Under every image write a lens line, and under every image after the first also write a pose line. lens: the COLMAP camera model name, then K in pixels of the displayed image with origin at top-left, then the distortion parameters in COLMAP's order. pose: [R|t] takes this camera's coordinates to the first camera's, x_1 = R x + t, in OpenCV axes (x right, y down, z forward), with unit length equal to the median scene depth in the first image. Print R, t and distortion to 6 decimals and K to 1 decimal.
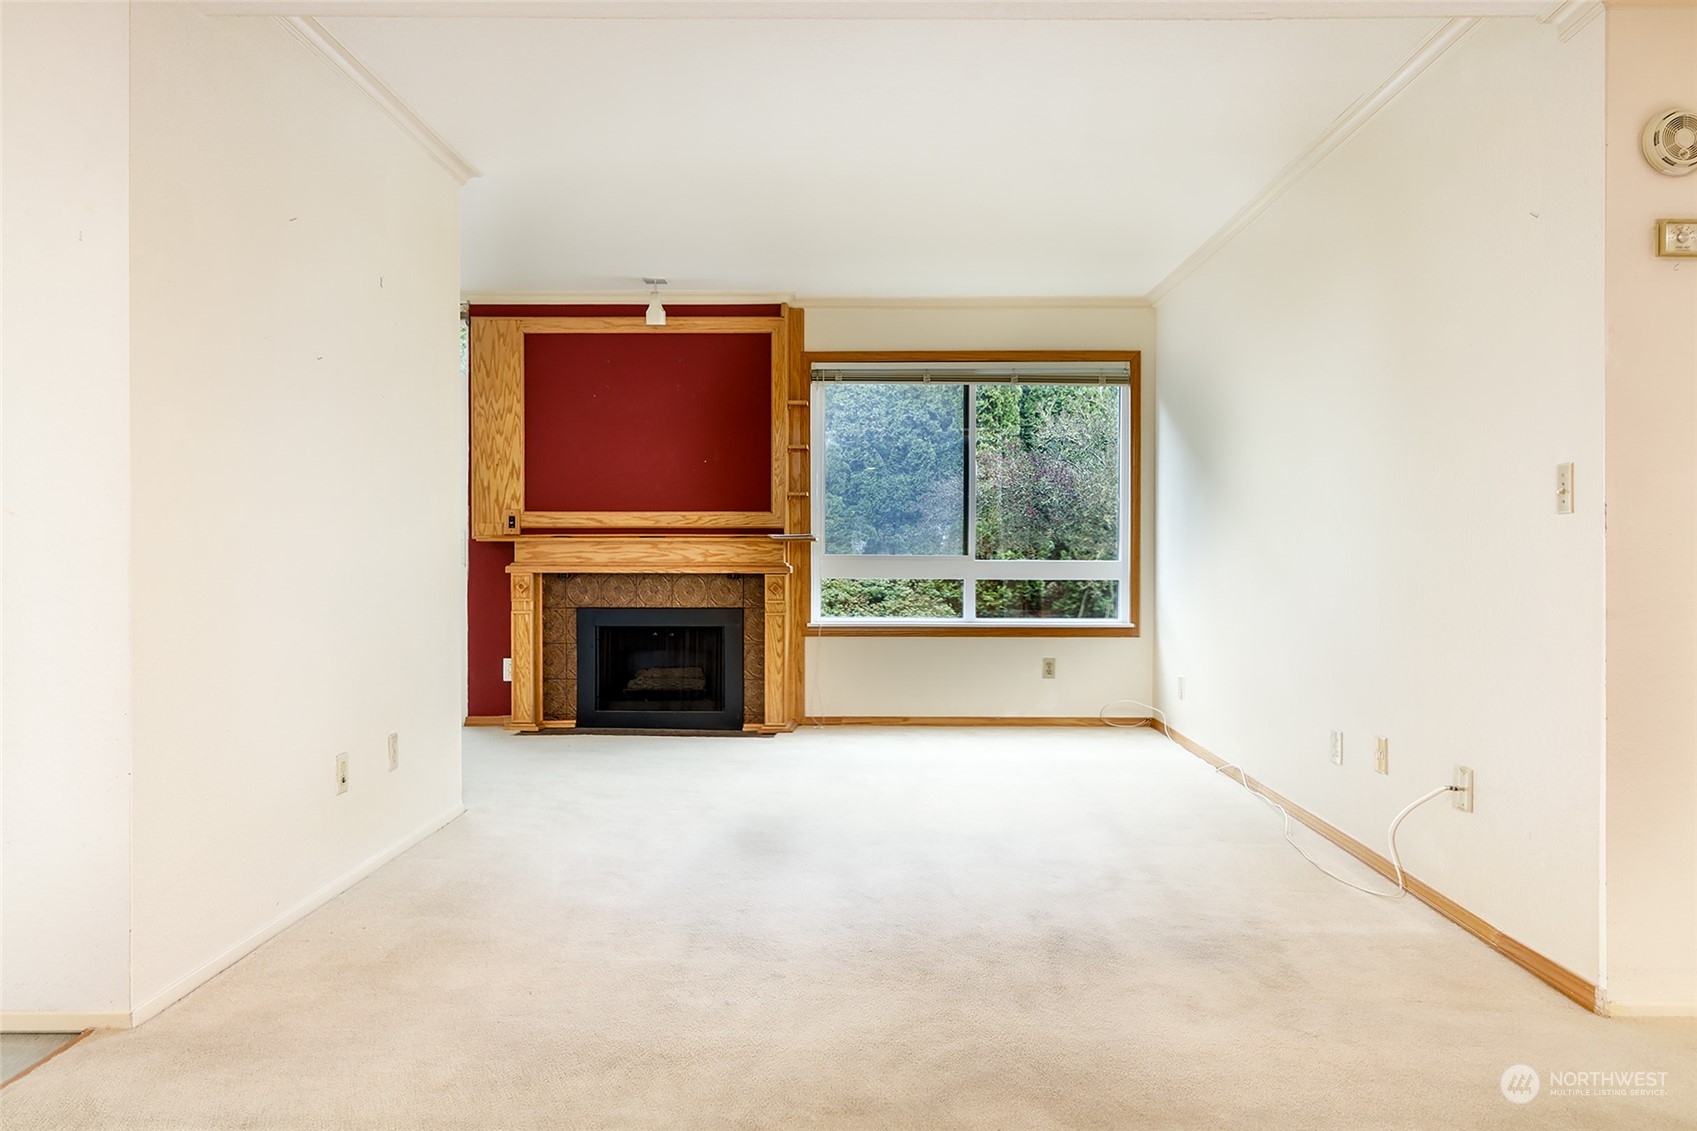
lens RADIAL K [[1335.4, 0, 860.9], [0, 1335.4, 568.1], [0, 0, 1]] dist [-0.002921, -0.016437]
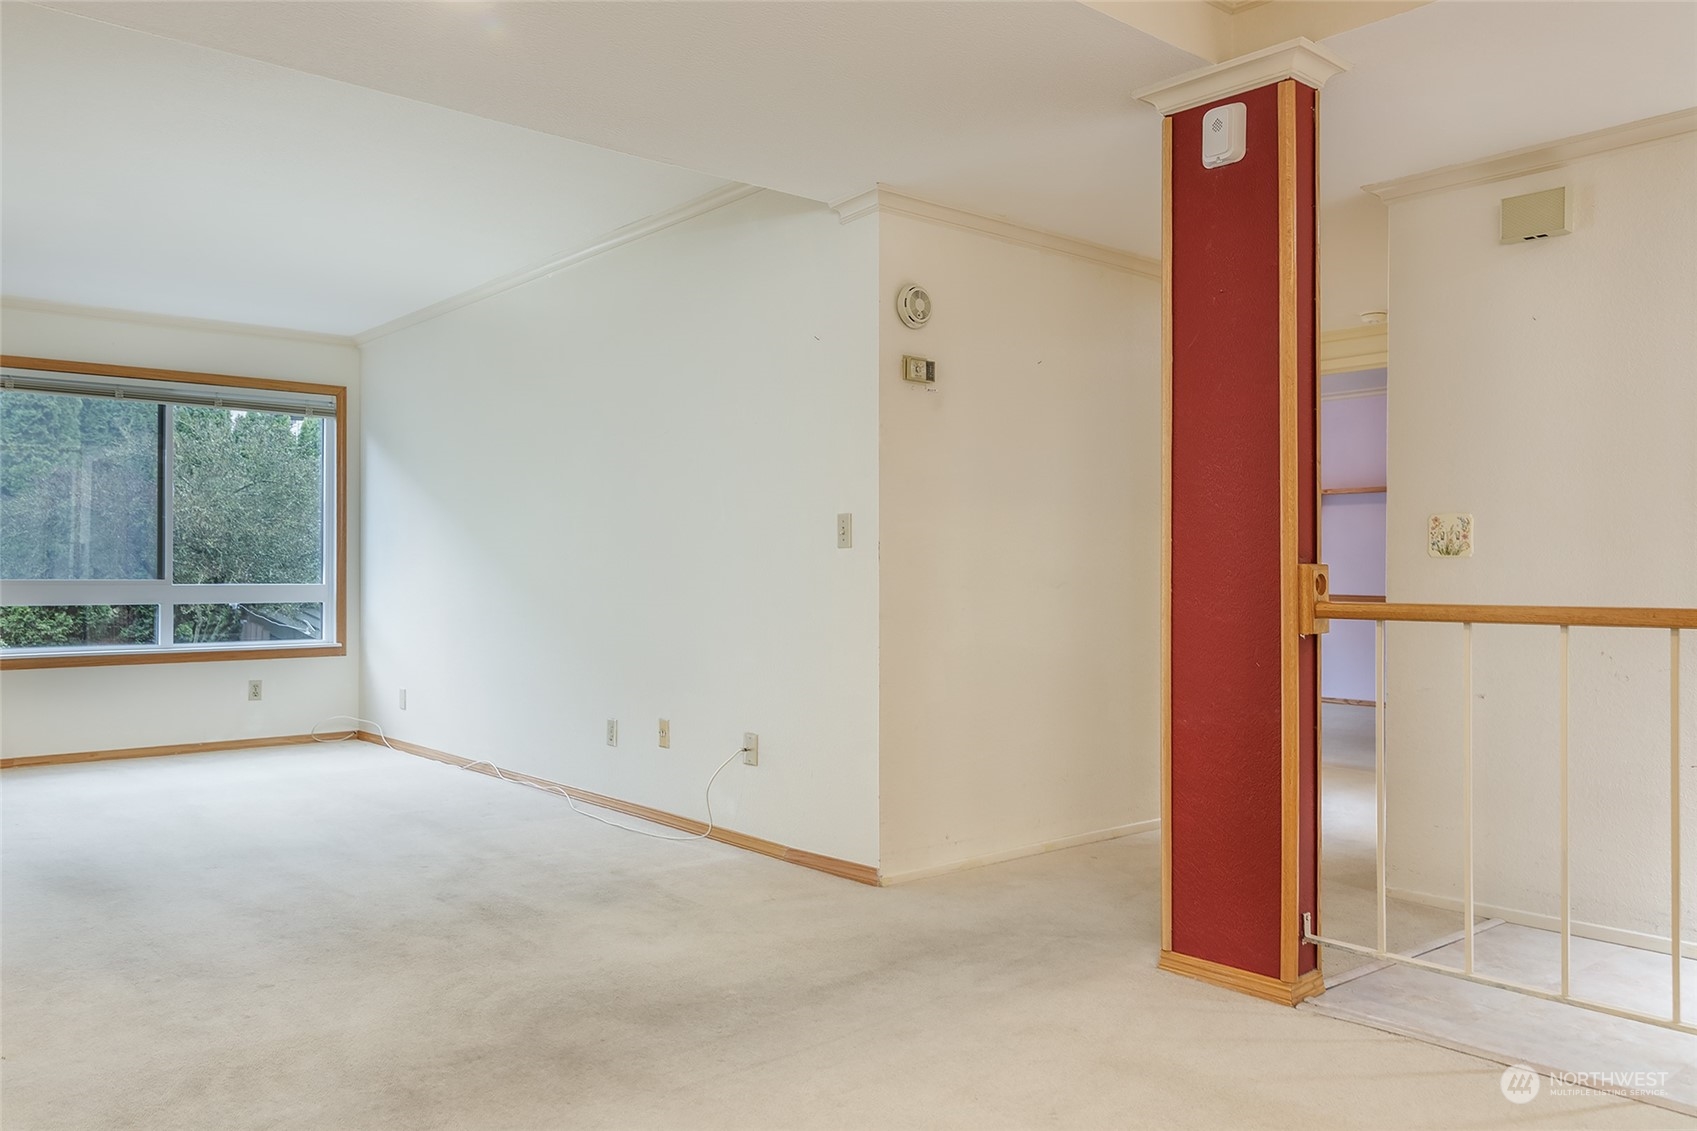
lens RADIAL K [[1244.4, 0, 845.0], [0, 1244.4, 578.2], [0, 0, 1]] dist [-0.002217, -0.006732]
pose [[0.755950, -0.003876, 0.654618, -0.138766], [0.010184, 0.999931, -0.005841, -0.000115], [-0.654550, 0.011082, 0.755938, -0.009785]]
